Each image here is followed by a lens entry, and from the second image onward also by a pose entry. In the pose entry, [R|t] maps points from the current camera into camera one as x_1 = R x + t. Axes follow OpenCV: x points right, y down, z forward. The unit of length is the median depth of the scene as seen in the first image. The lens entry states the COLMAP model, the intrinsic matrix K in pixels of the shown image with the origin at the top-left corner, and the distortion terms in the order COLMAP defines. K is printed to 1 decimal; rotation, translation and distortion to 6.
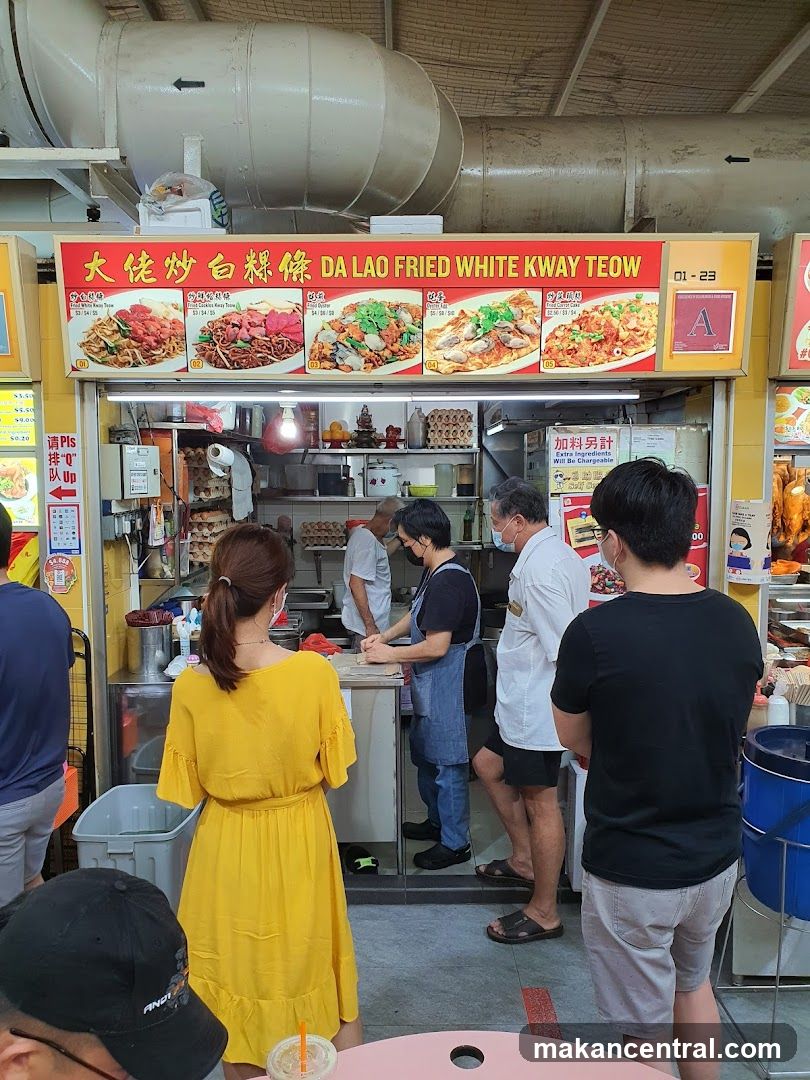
lens RADIAL K [[817.7, 0, 402.4], [0, 817.7, 540.9], [0, 0, 1]] dist [0.023519, -0.047350]
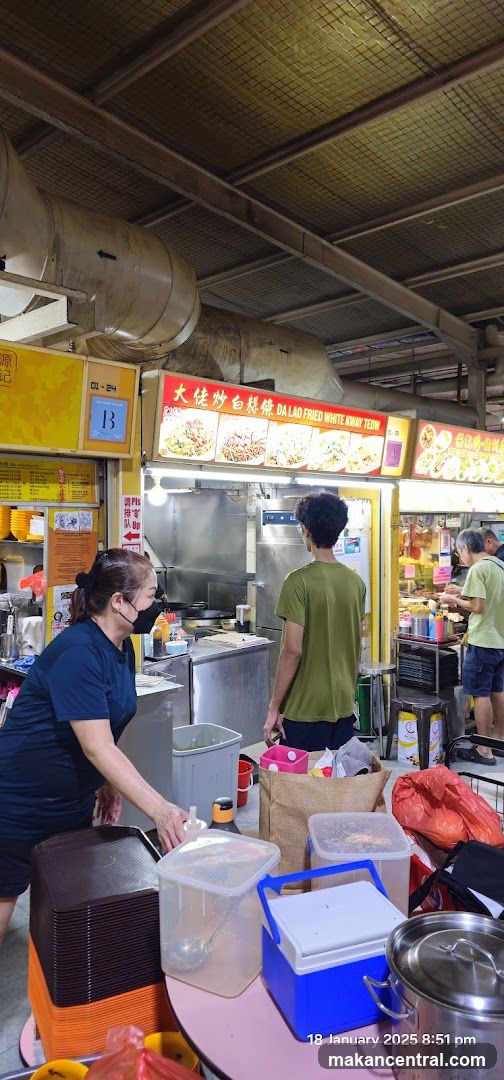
lens RADIAL K [[699.4, 0, 250.7], [0, 699.4, 522.0], [0, 0, 1]] dist [0.084615, 0.001029]
pose [[0.707566, 0.000389, 0.706647, -1.217931], [0.057256, 0.996680, -0.057879, 0.000479], [-0.704323, 0.081413, 0.705195, -0.031039]]
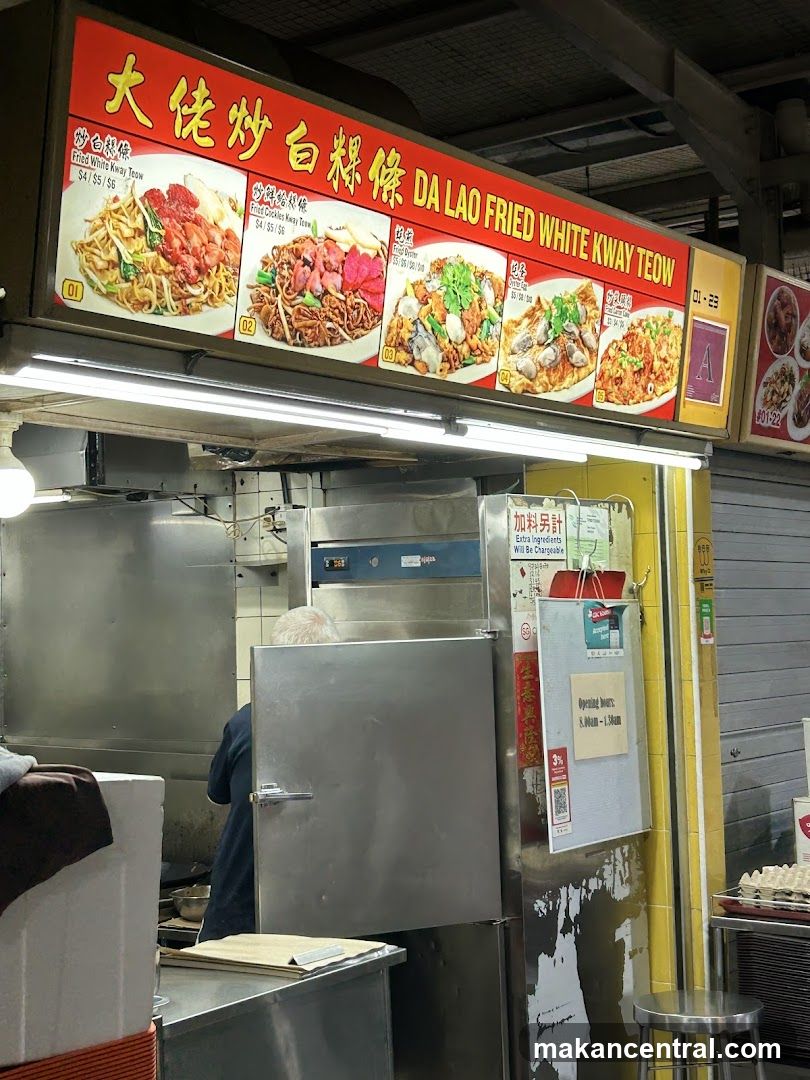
lens RADIAL K [[1698.7, 0, 399.9], [0, 1698.7, 538.2], [0, 0, 1]] dist [0.065693, 0.000000]
pose [[0.582792, 0.029041, 0.812102, -1.026306], [0.096845, 0.989757, -0.104893, 0.023842], [-0.806830, 0.139779, 0.574010, 0.369279]]
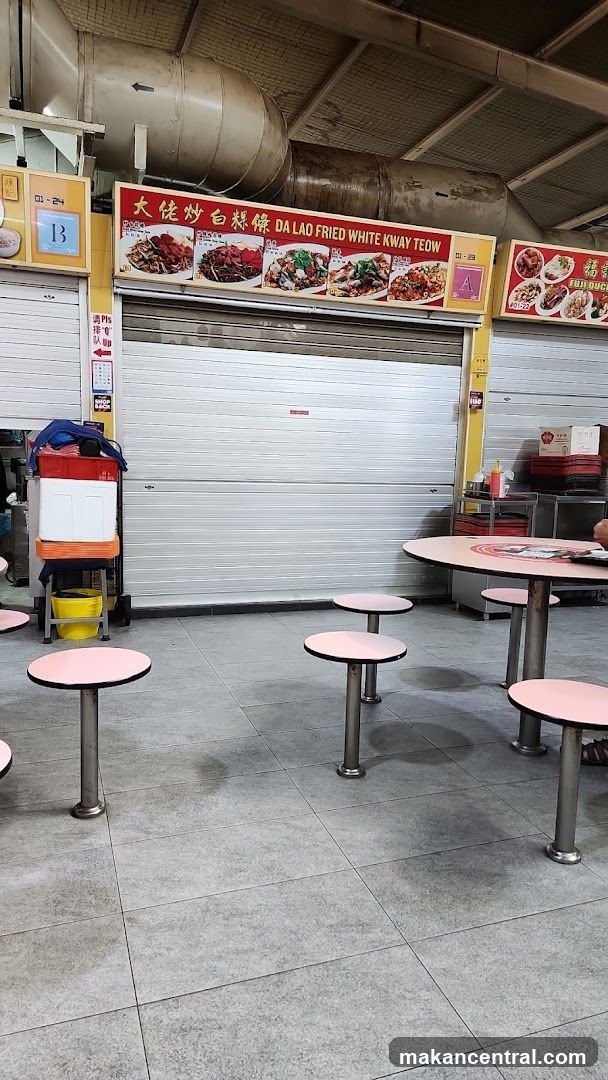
lens RADIAL K [[705.6, 0, 295.8], [0, 705.6, 538.9], [0, 0, 1]] dist [0.055478, -0.035804]
pose [[0.944998, -0.012992, 0.326817, -0.545176], [-0.001050, 0.999085, 0.042751, 0.251706], [-0.327074, -0.040743, 0.944120, -0.435672]]
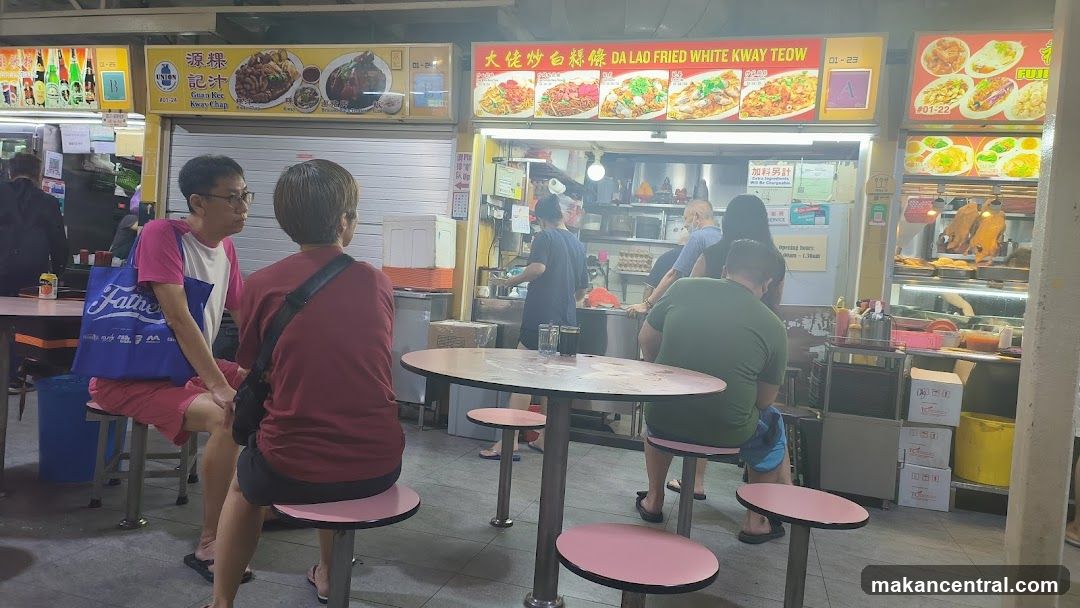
lens RADIAL K [[705.6, 0, 548.4], [0, 705.6, 301.1], [0, 0, 1]] dist [0.055478, -0.035804]
pose [[0.957260, 0.084303, -0.276670, 0.230831], [-0.103195, 0.993171, -0.054426, 0.273547], [0.270192, 0.080651, 0.959422, -0.440913]]
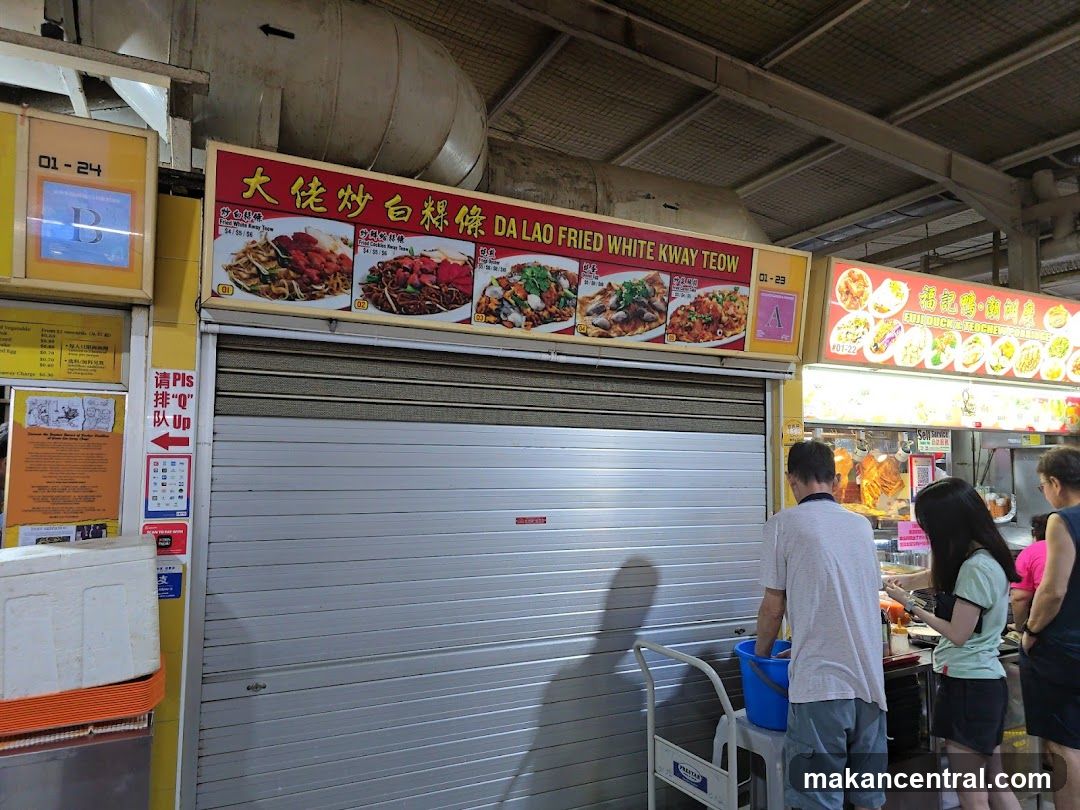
lens RADIAL K [[720.2, 0, 539.2], [0, 720.2, 416.7], [0, 0, 1]] dist [0.044938, -0.024166]
pose [[0.898800, 0.039303, 0.436593, -0.426910], [0.027194, 0.989055, -0.145020, 0.034270], [-0.437515, 0.142216, 0.887894, 0.205806]]
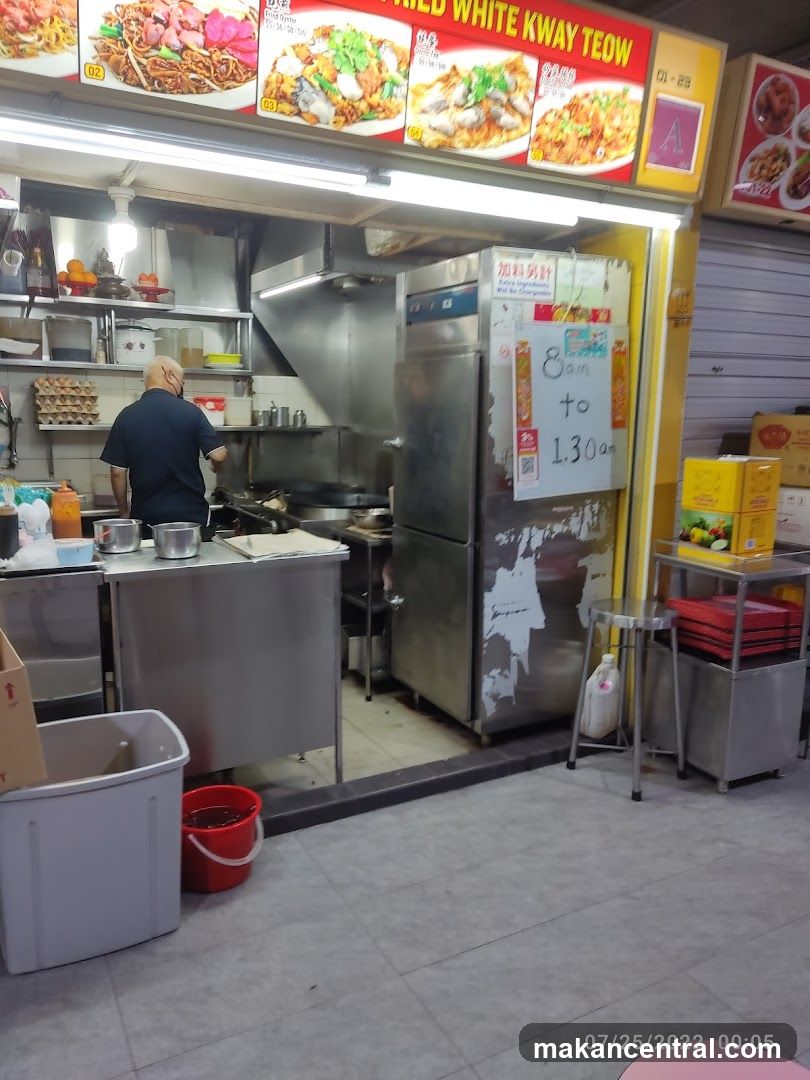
lens RADIAL K [[817.7, 0, 403.8], [0, 817.7, 540.5], [0, 0, 1]] dist [0.023519, -0.047350]
pose [[0.879247, -0.067335, 0.471582, -0.368980], [0.025318, 0.995166, 0.094890, 0.095051], [-0.475692, -0.071493, 0.876702, 0.301455]]
